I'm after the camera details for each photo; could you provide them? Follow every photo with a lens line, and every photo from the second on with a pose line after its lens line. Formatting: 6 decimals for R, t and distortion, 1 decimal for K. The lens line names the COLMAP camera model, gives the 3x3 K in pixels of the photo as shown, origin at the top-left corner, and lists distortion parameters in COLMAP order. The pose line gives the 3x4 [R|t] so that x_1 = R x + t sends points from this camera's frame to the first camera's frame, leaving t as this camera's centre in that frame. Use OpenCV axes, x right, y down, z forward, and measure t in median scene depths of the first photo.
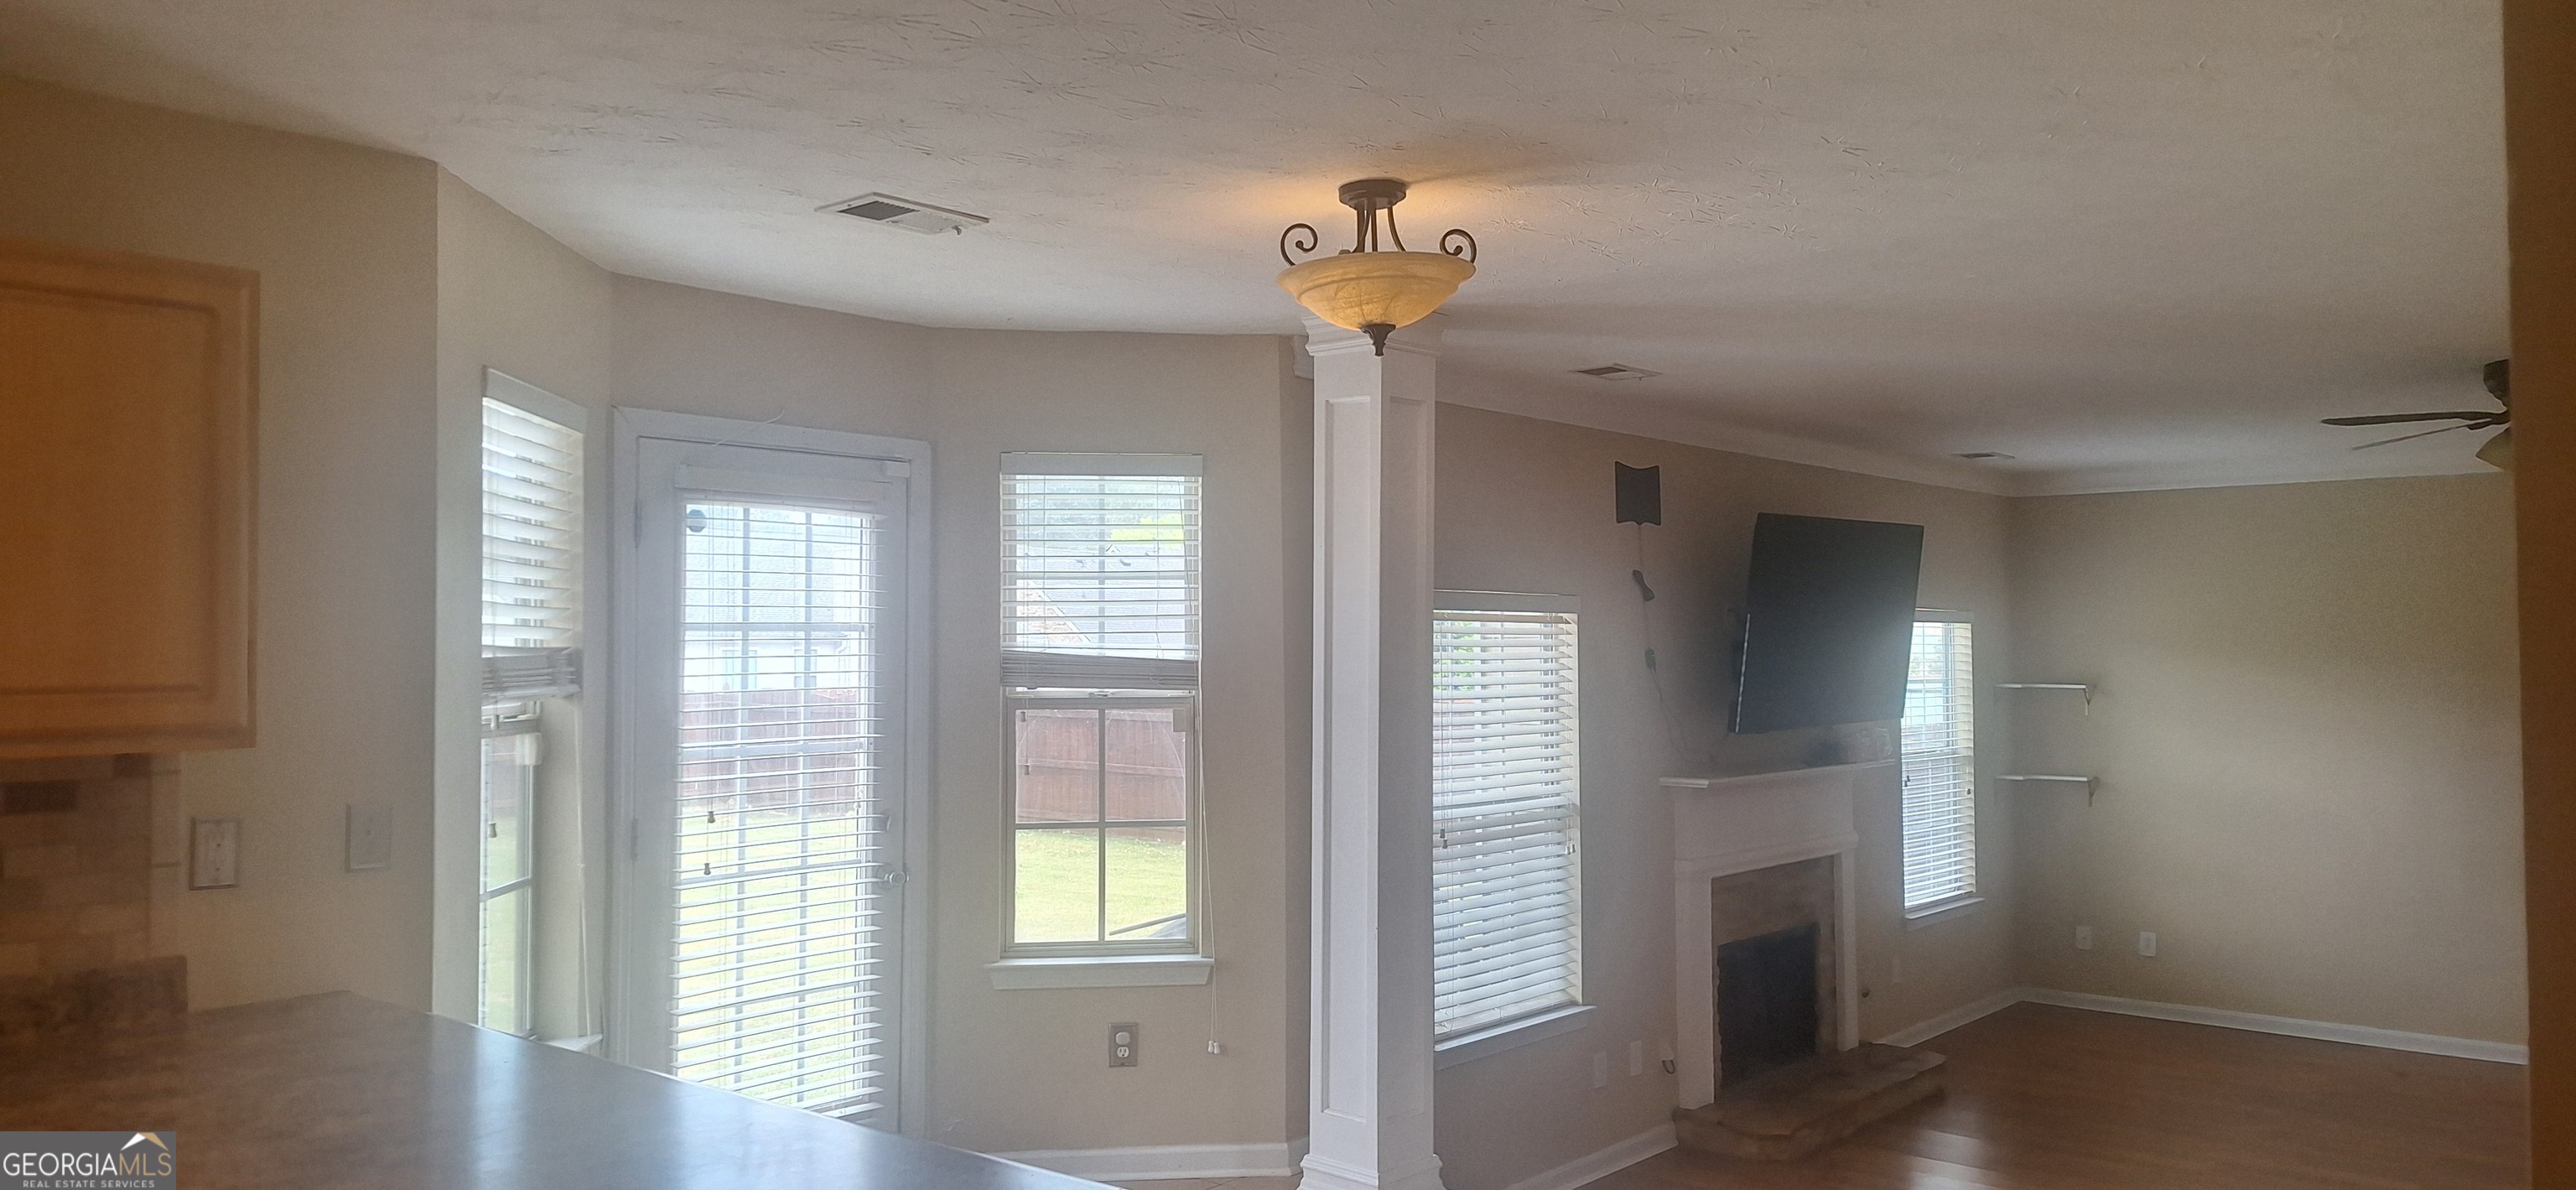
lens RADIAL K [[1722.0, 0, 1288.0], [0, 1722.0, 595.0], [0, 0, 1]] dist [0.146906, -0.189276]
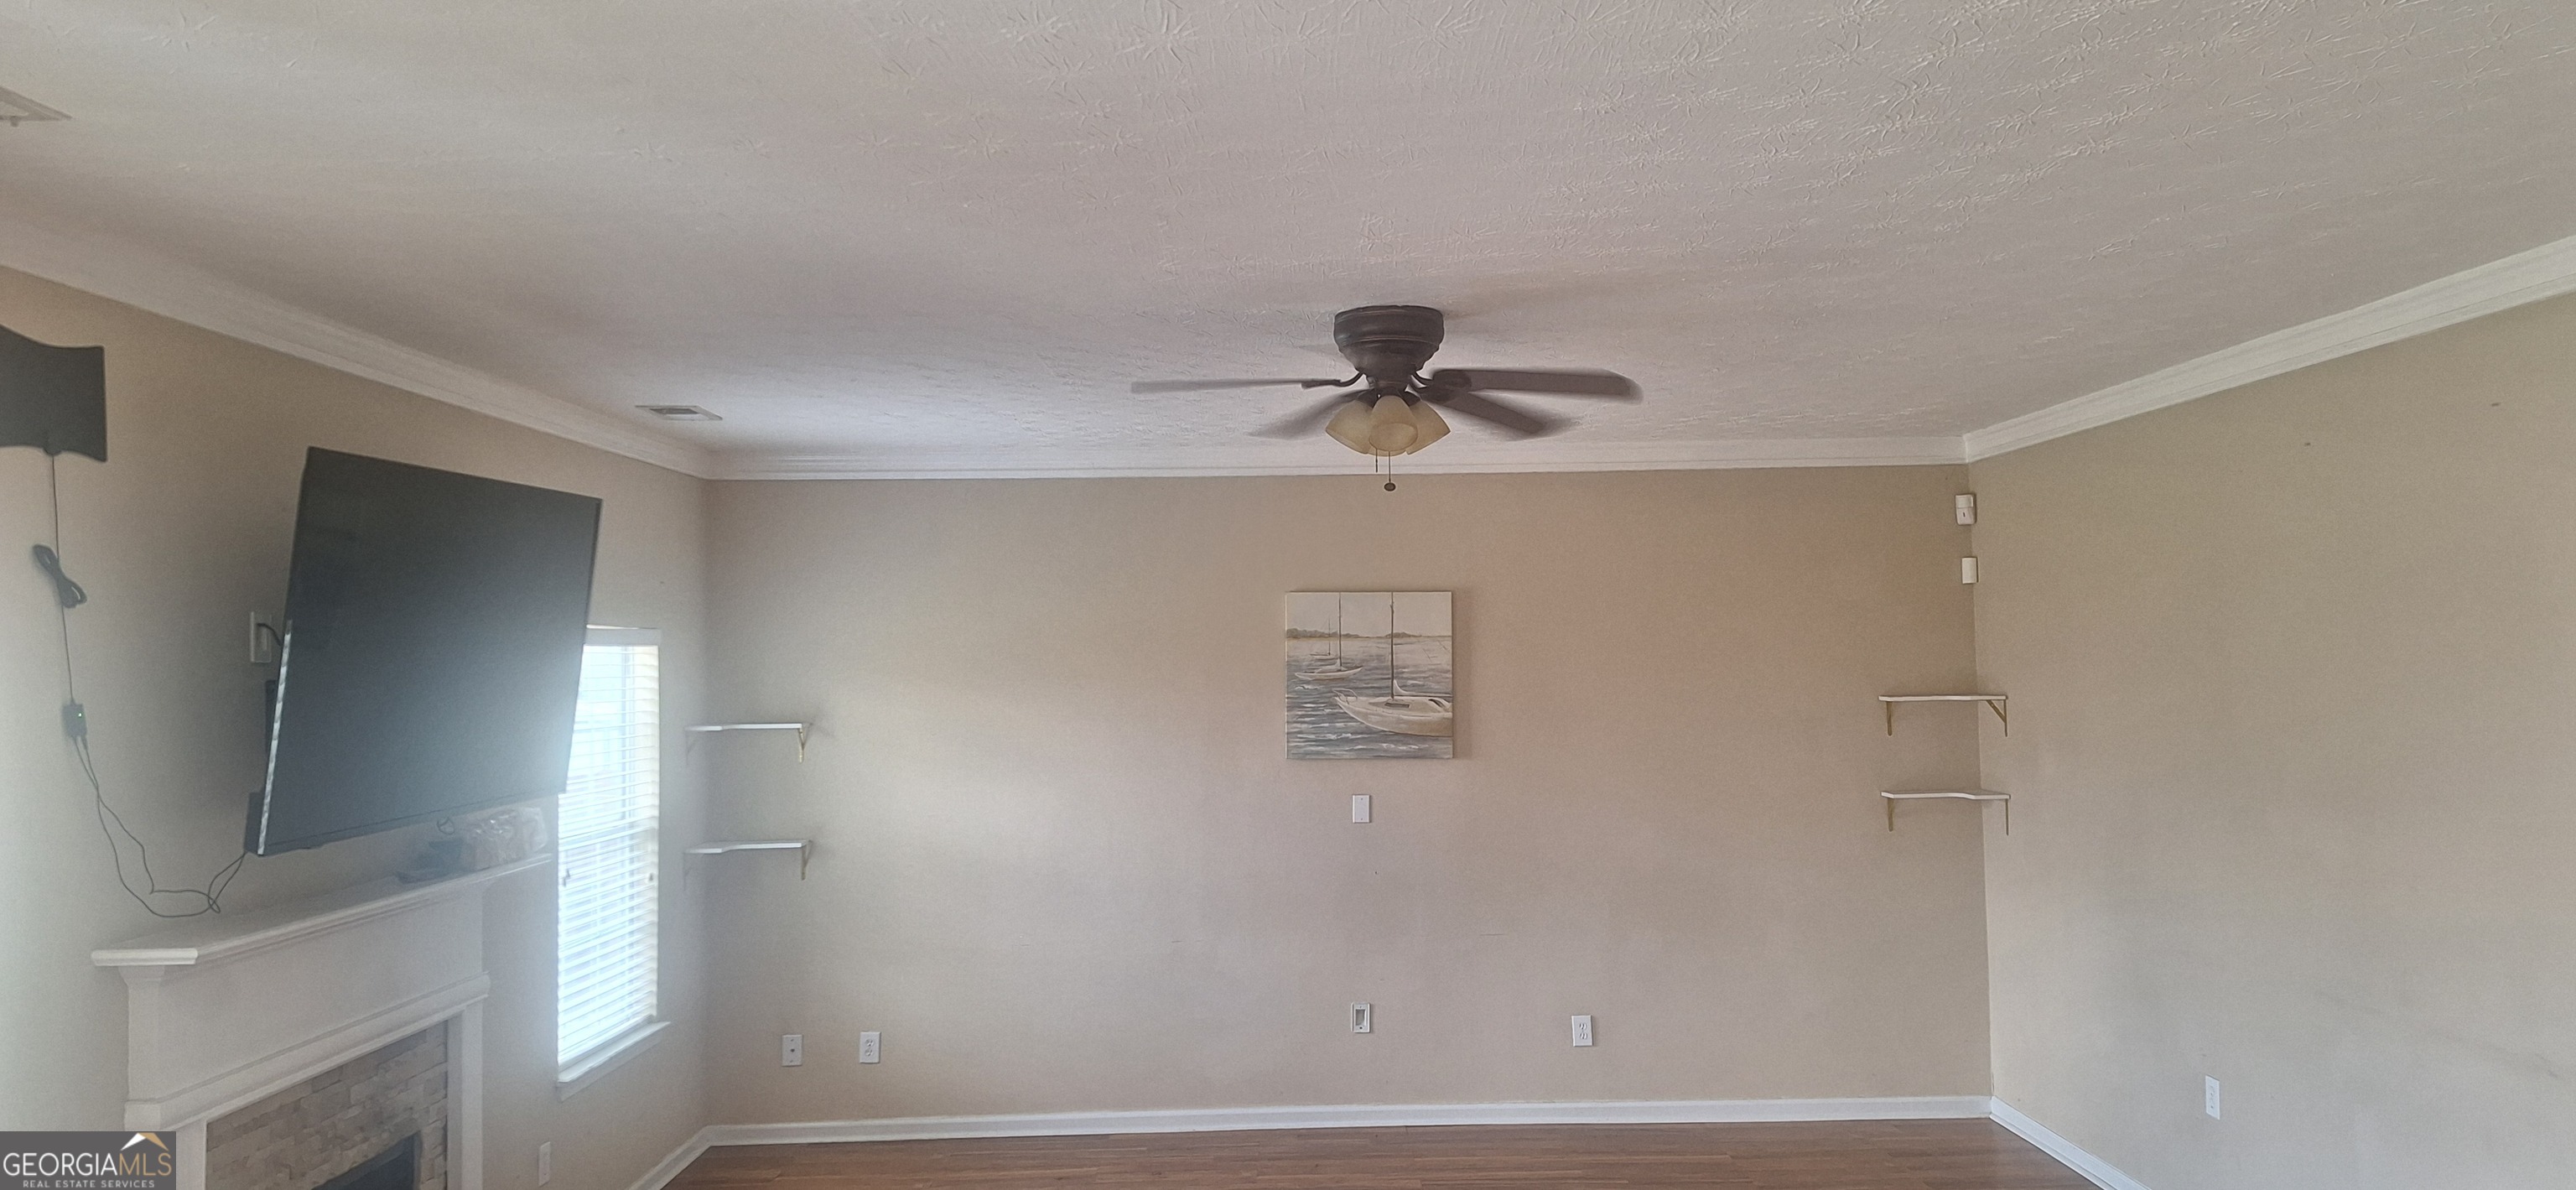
lens RADIAL K [[1722.0, 0, 1288.0], [0, 1722.0, 595.0], [0, 0, 1]] dist [0.146906, -0.189276]
pose [[0.738373, 0.009545, 0.674325, 0.106098], [0.000986, 0.999883, -0.015233, 0.007050], [-0.674392, 0.011913, 0.738277, 0.328750]]
